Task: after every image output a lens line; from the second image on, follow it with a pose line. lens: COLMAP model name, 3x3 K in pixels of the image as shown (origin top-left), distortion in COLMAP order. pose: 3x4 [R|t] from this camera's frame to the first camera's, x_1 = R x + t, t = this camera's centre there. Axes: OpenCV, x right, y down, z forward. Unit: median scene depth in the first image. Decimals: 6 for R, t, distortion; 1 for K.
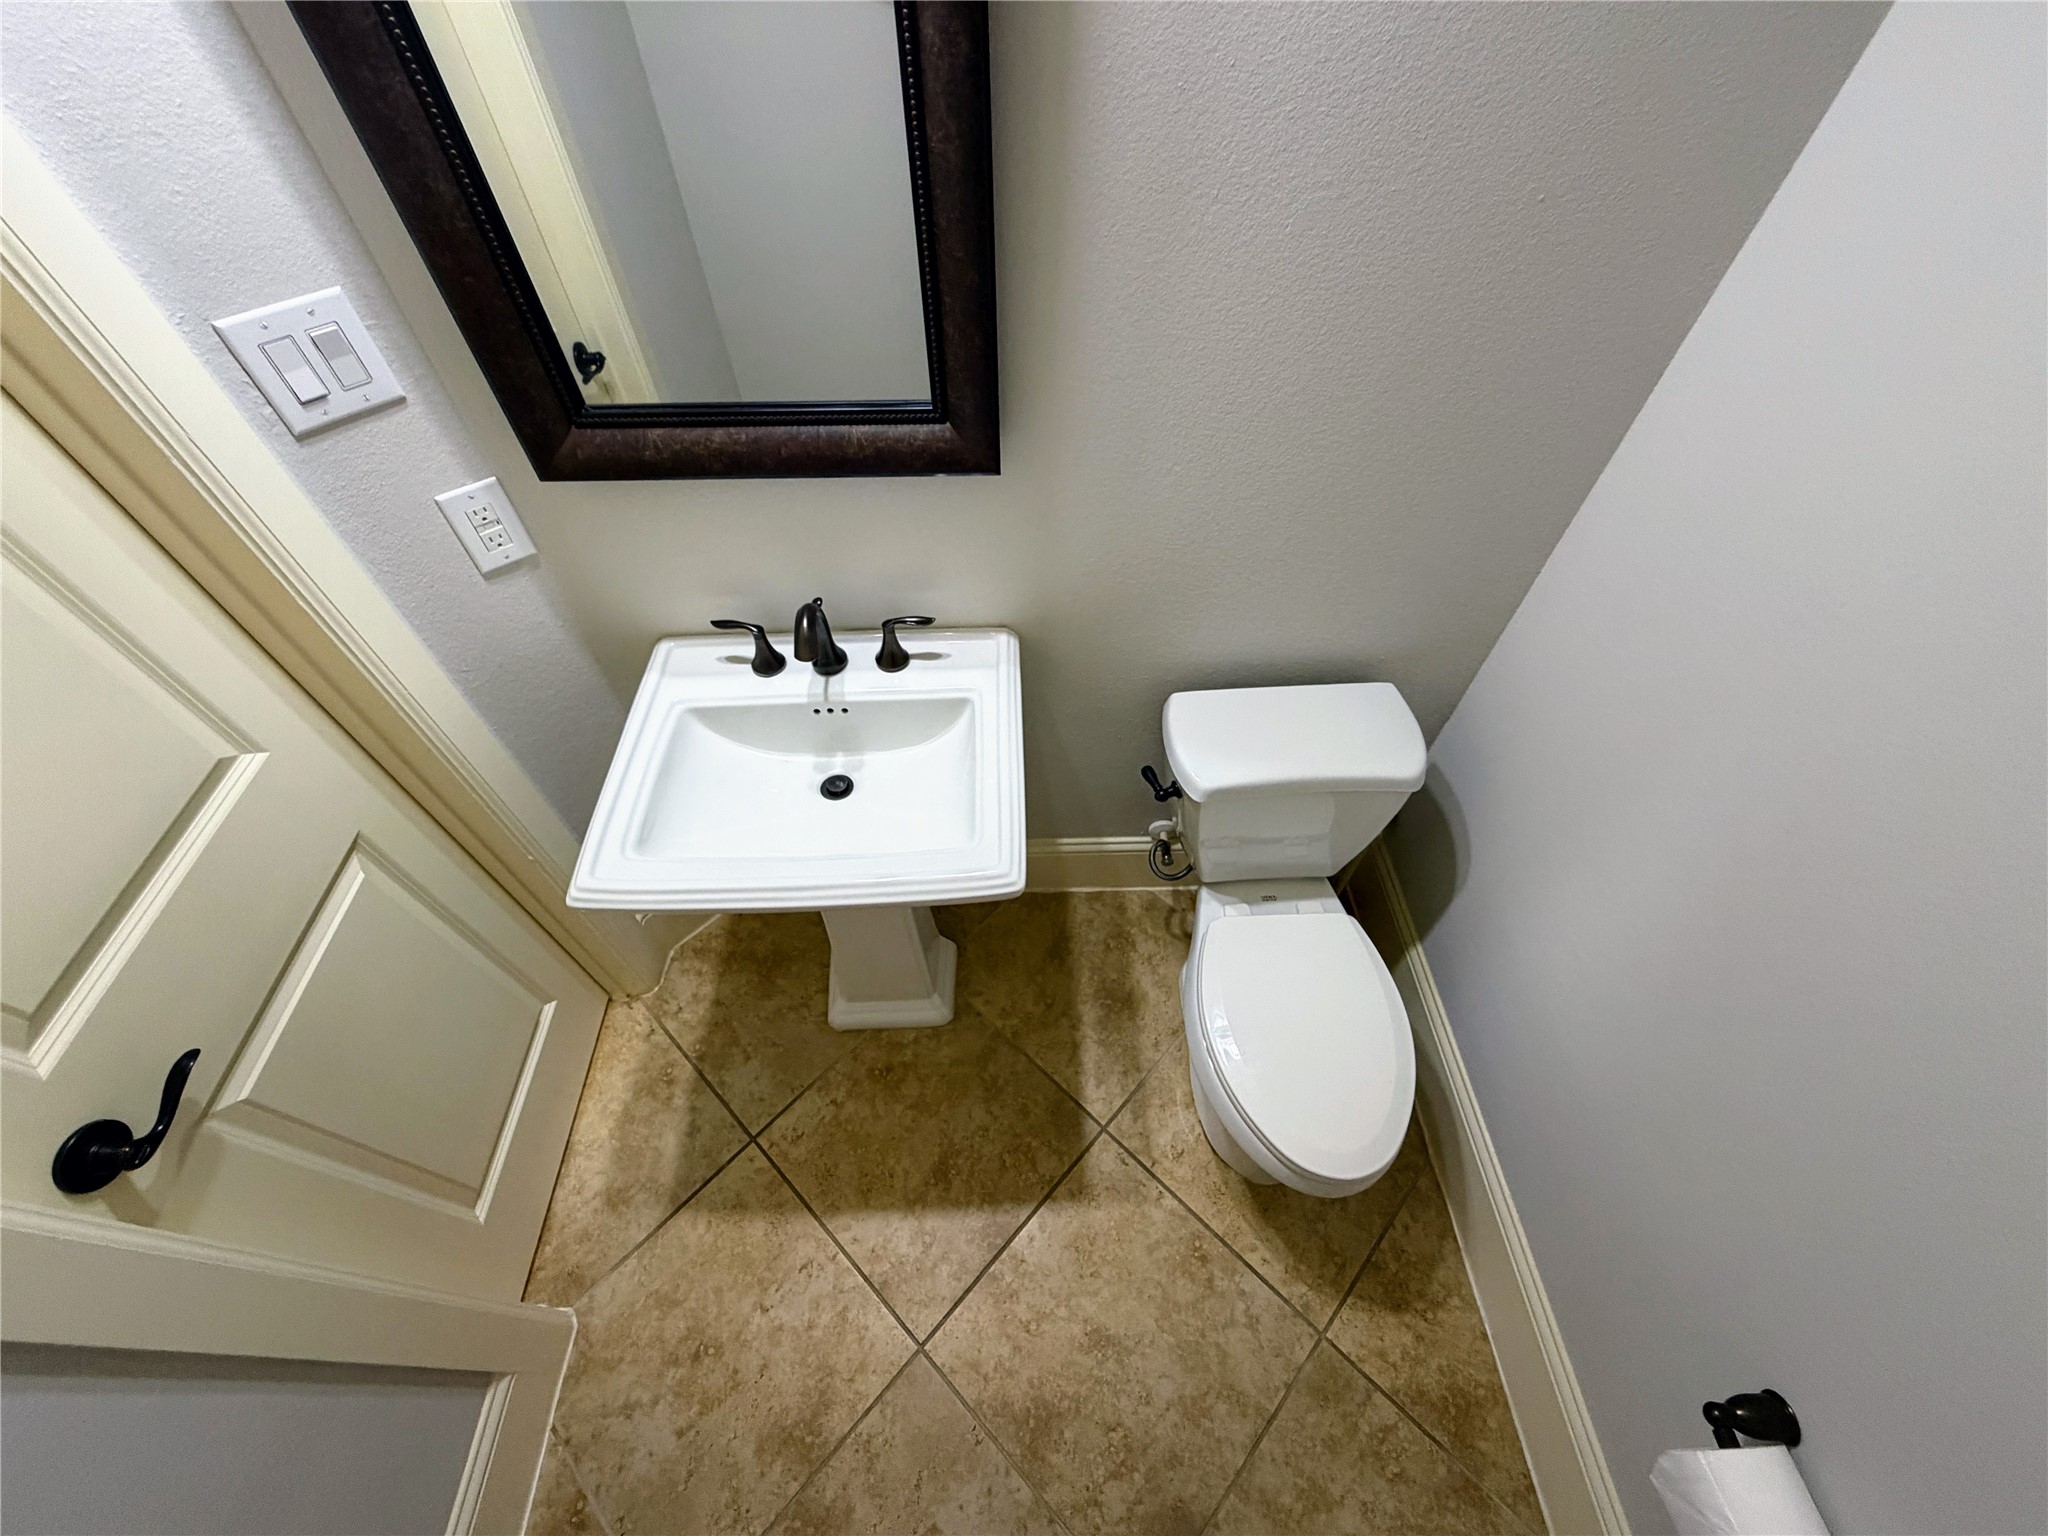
lens RADIAL K [[819.6, 0, 1017.7], [0, 819.6, 764.7], [0, 0, 1]] dist [0.000372, -0.000175]
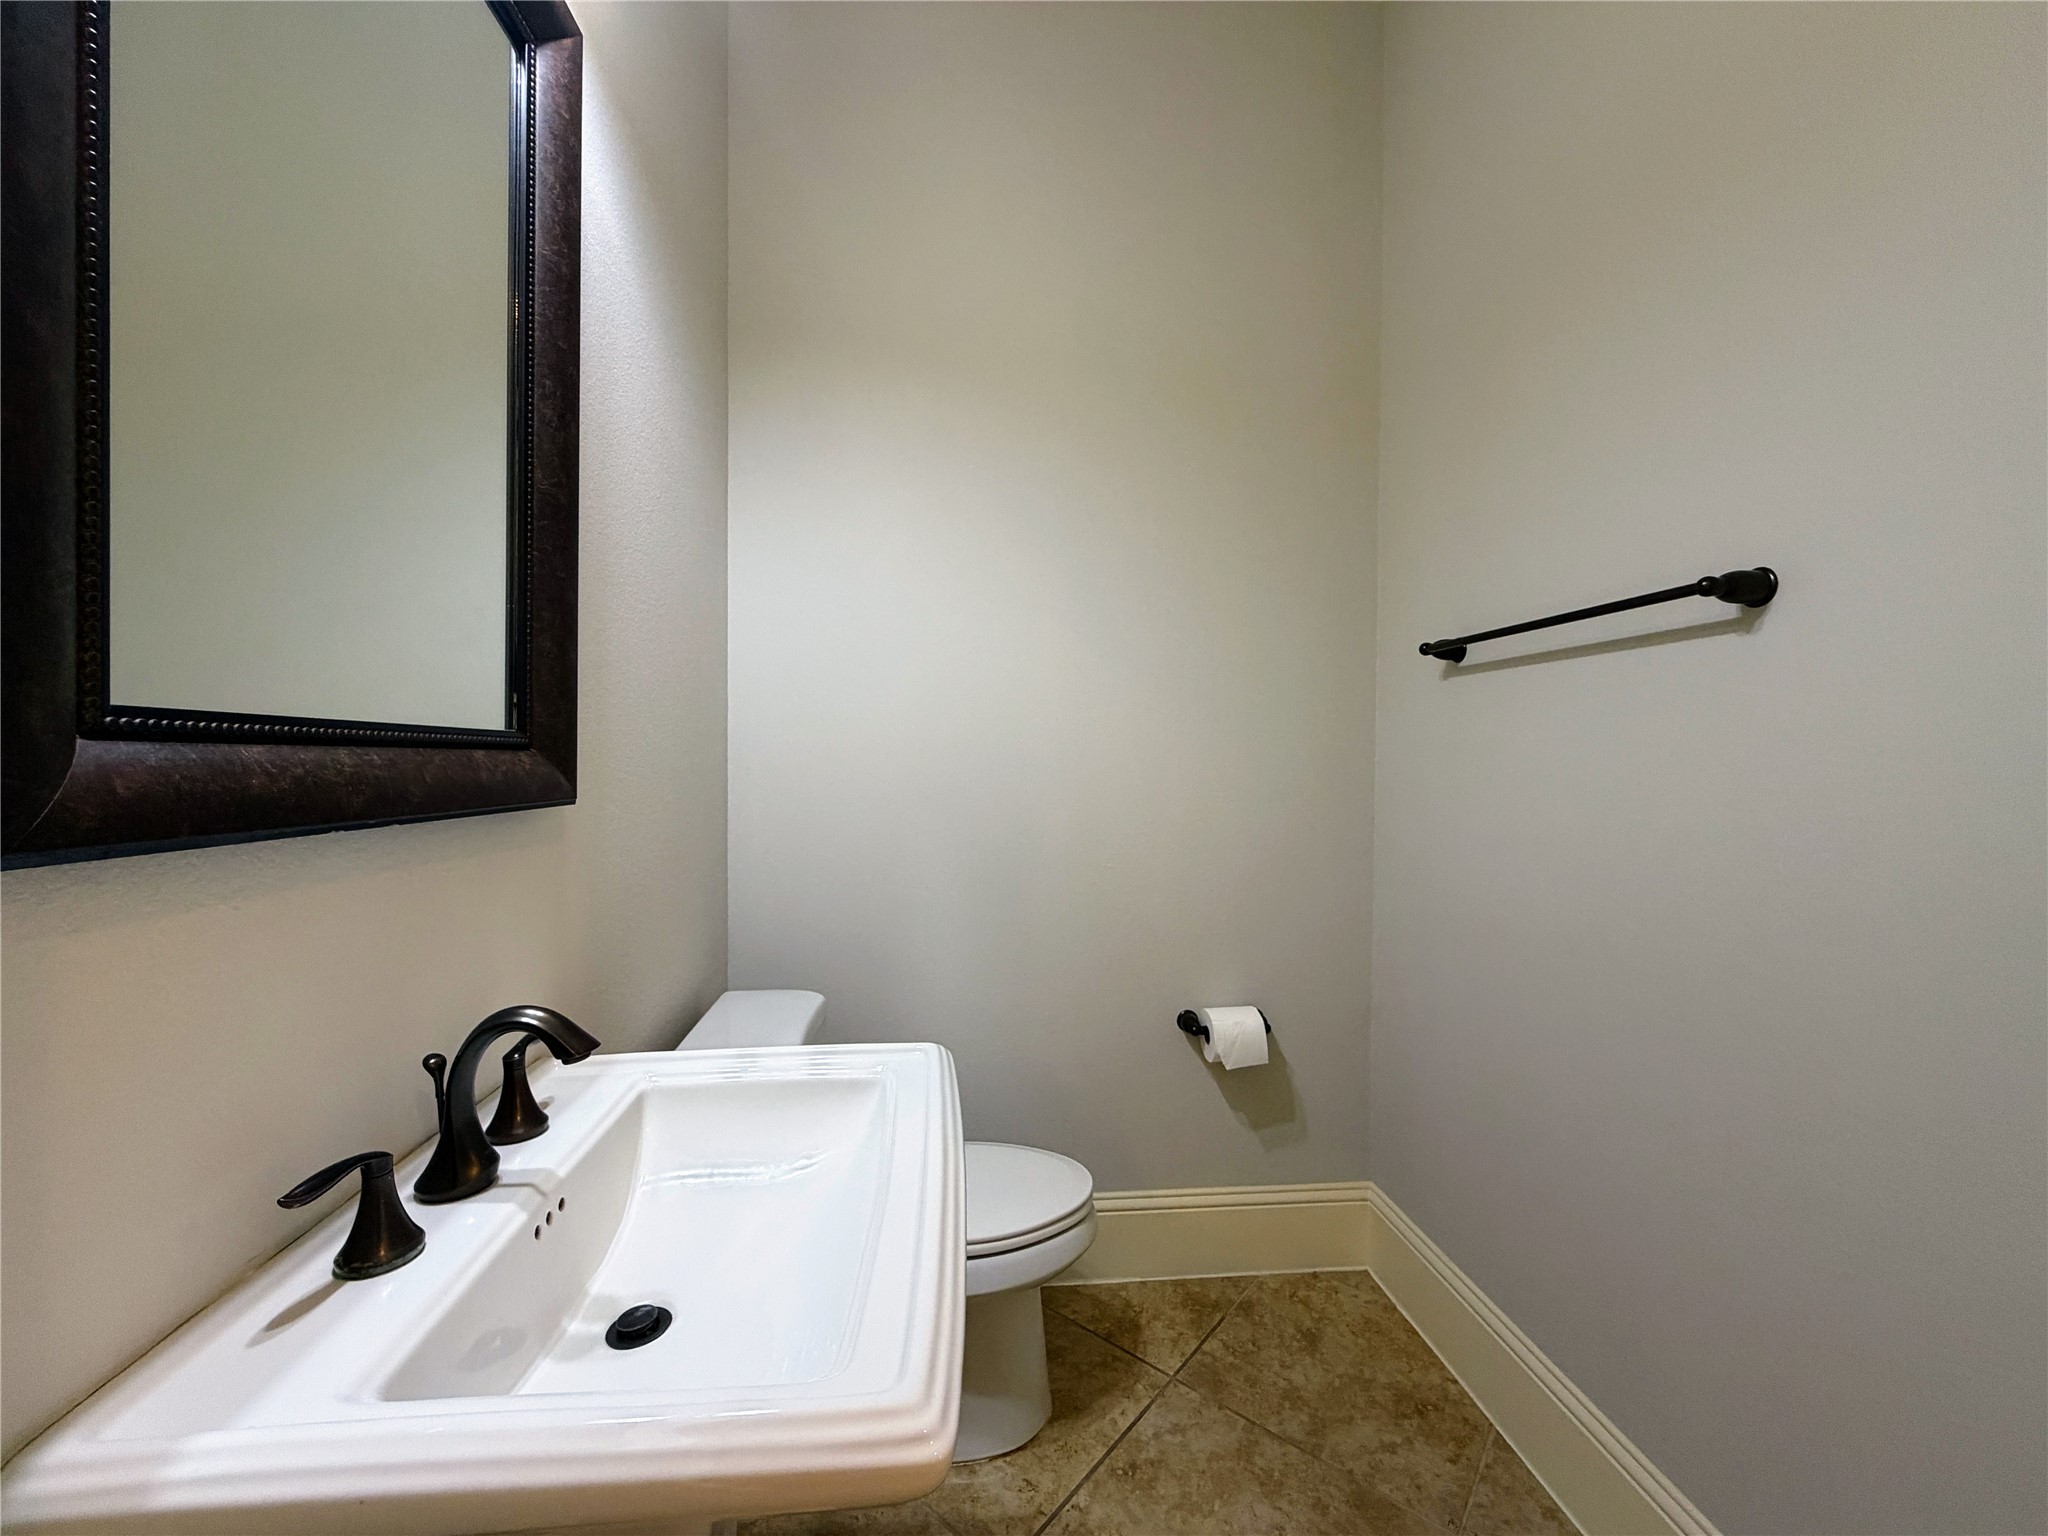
lens RADIAL K [[819.6, 0, 1016.4], [0, 819.6, 761.1], [0, 0, 1]] dist [0.000372, -0.000175]
pose [[-0.057608, 0.000645, 0.998339, -0.709176], [0.781438, 0.622380, 0.044689, -0.032113], [-0.621317, 0.782715, -0.036358, 0.518148]]
